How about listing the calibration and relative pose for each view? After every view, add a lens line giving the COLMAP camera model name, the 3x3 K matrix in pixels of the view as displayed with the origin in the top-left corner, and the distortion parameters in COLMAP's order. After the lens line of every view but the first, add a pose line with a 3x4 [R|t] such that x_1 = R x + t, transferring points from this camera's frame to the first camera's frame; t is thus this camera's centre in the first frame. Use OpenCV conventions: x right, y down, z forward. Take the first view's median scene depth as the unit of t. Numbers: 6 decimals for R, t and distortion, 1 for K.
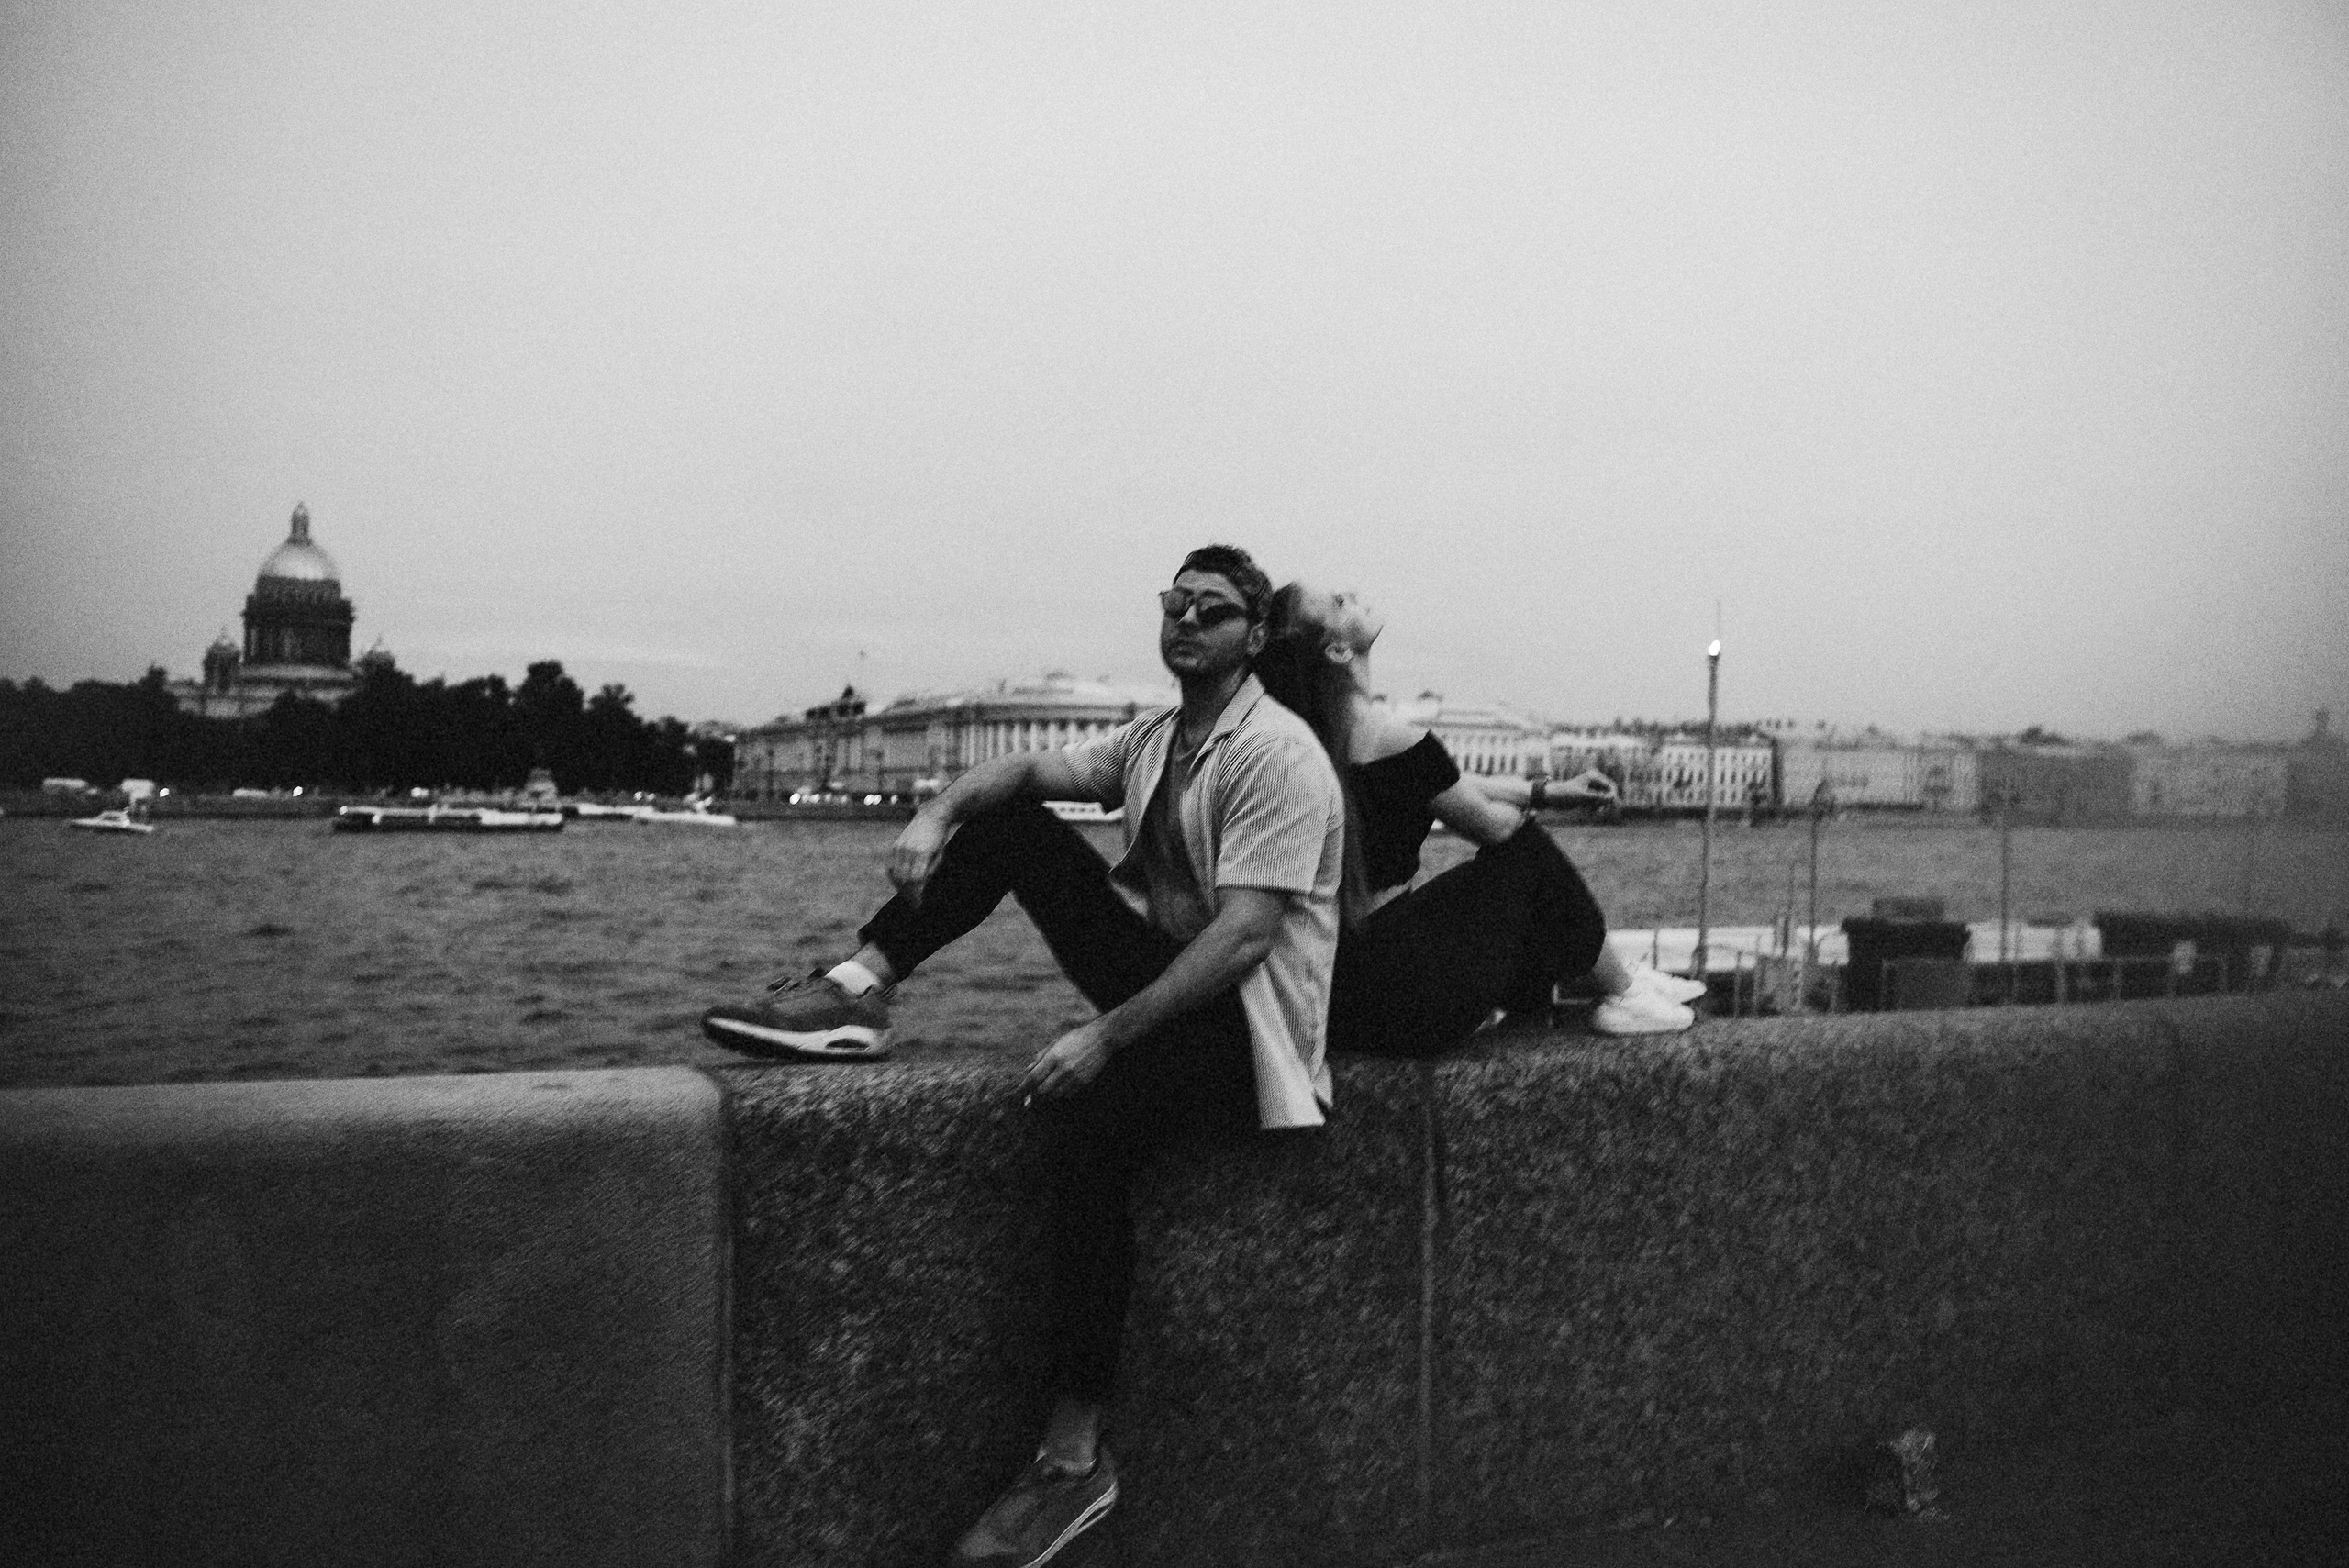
lens RADIAL K [[1915.7, 0, 1174.5], [0, 1915.7, 814.6], [0, 0, 1]] dist [-0.072198, 0.061078]
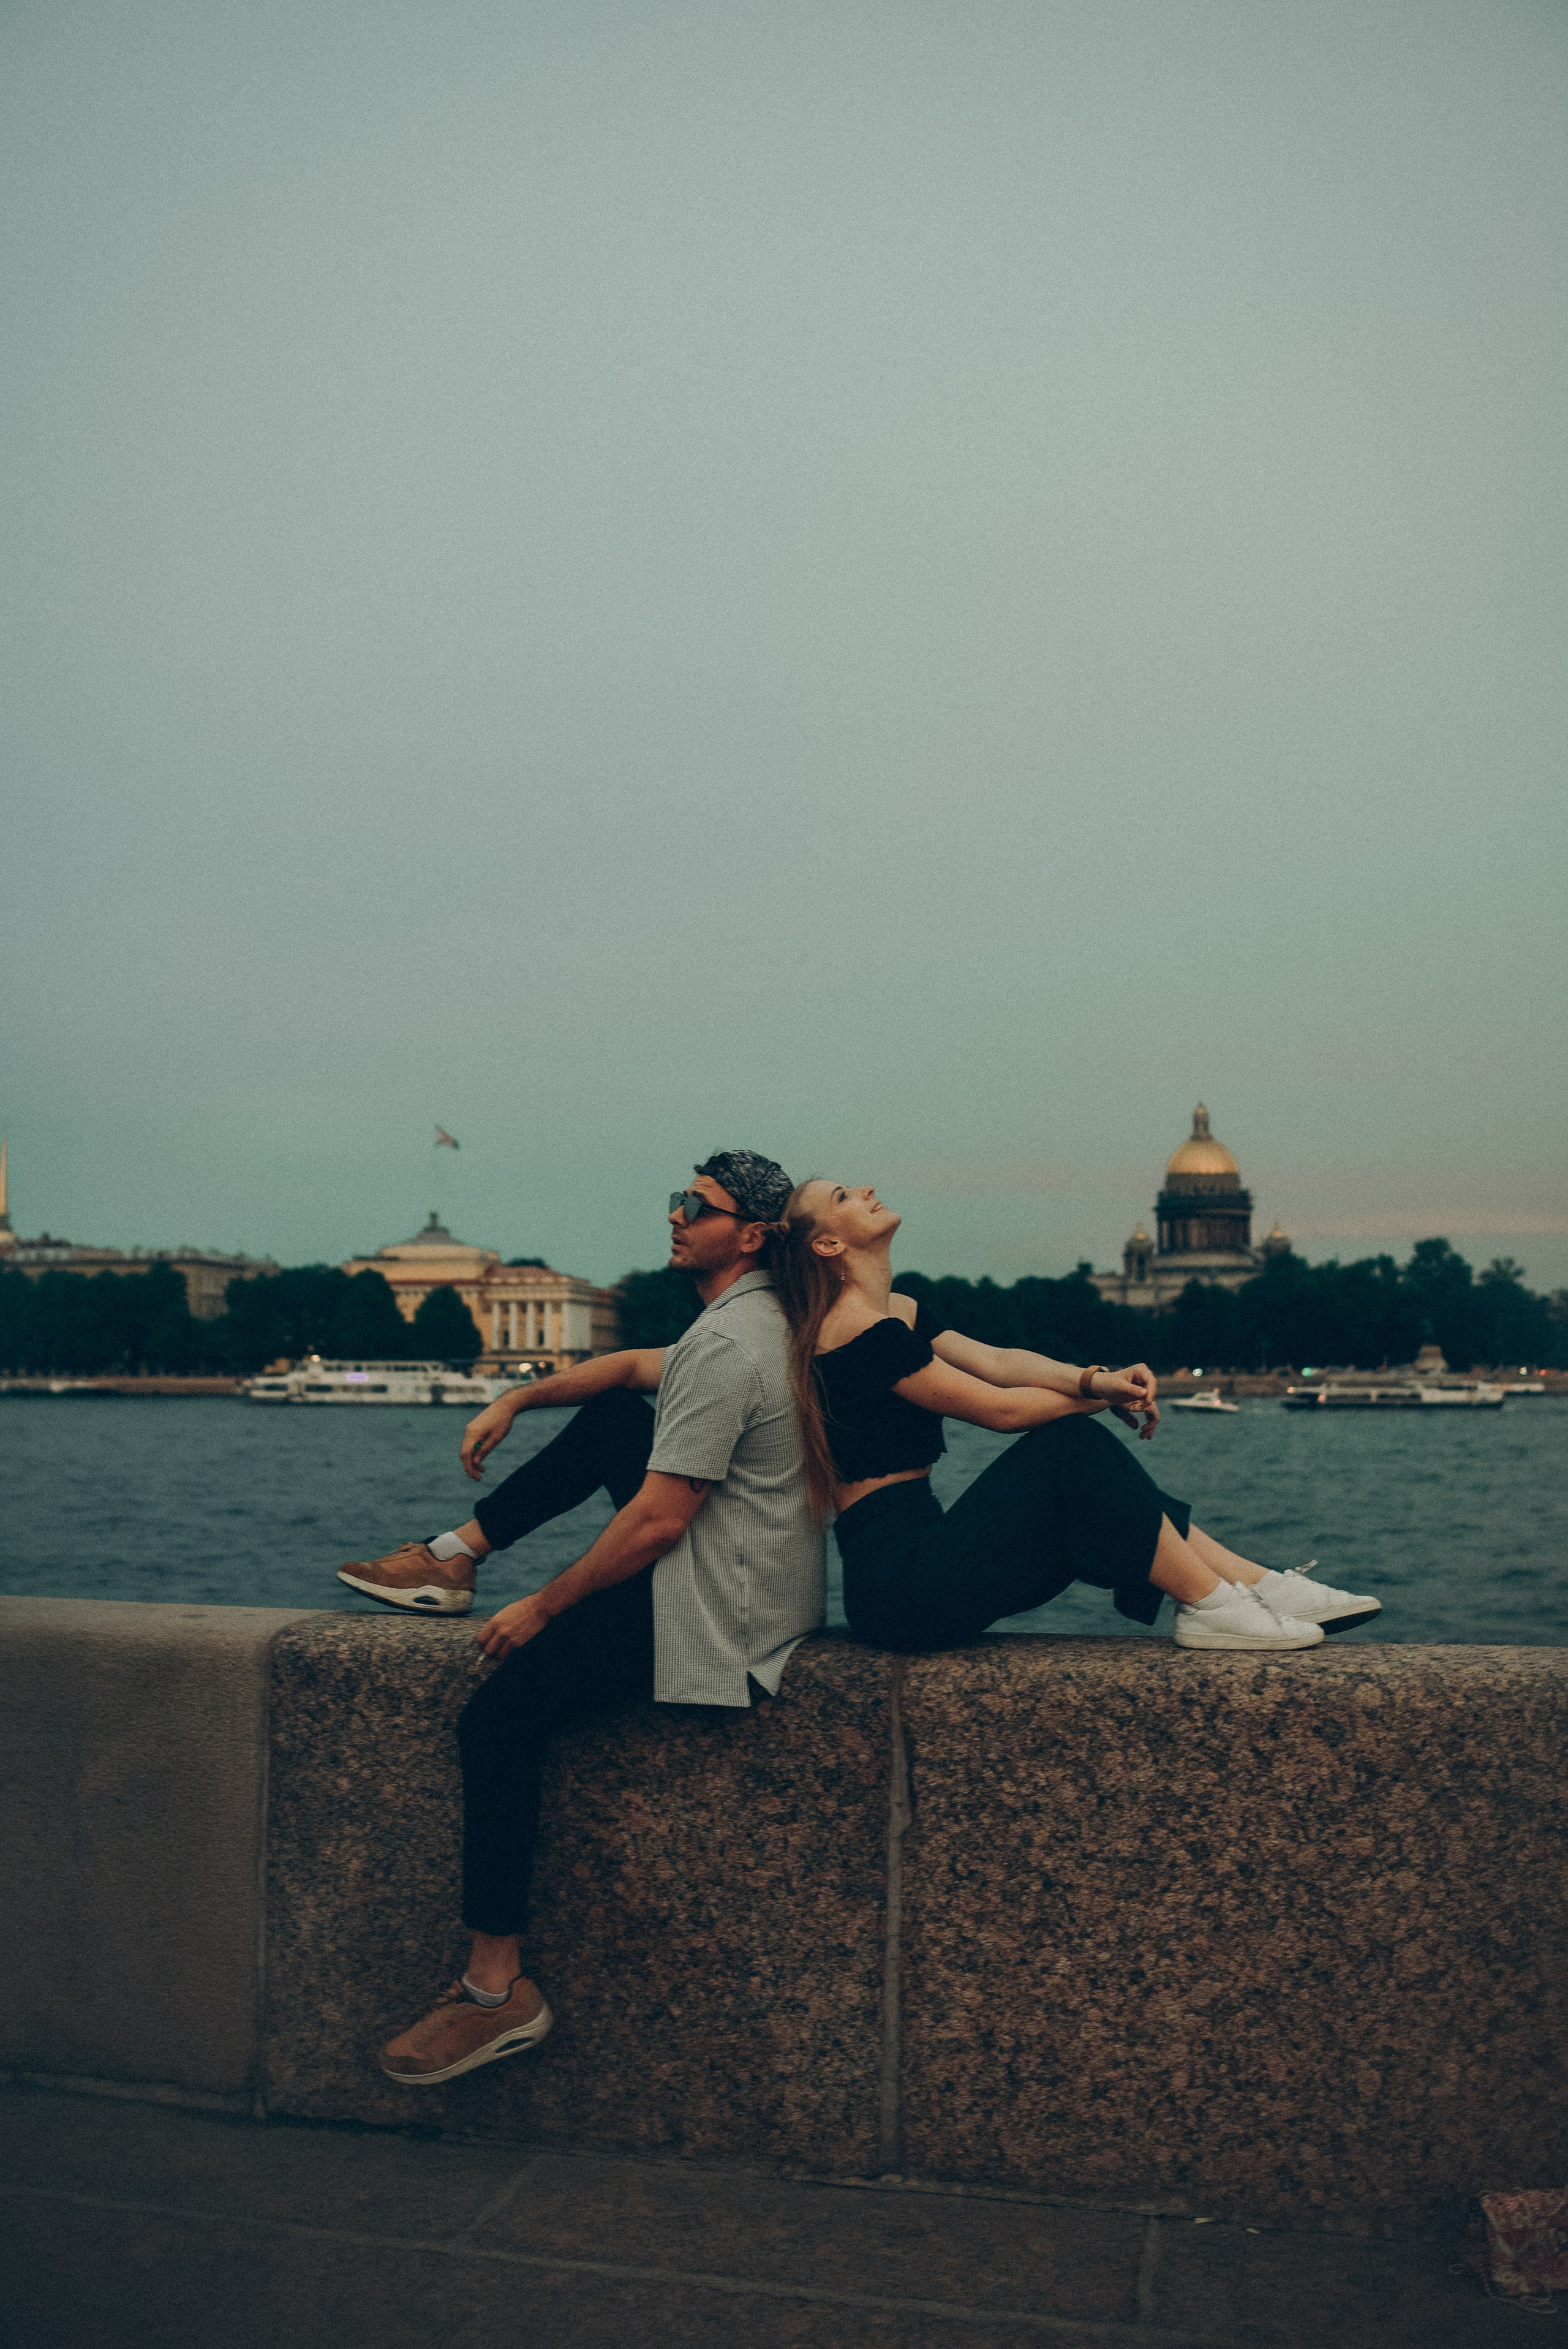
lens RADIAL K [[1915.7, 0, 784.0], [0, 1915.7, 1174.5], [0, 0, 1]] dist [-0.072198, 0.061078]
pose [[0.789226, -0.075173, -0.609485, 0.704494], [0.005477, 0.993302, -0.115421, -0.005478], [0.614079, 0.087755, 0.784351, 0.167329]]
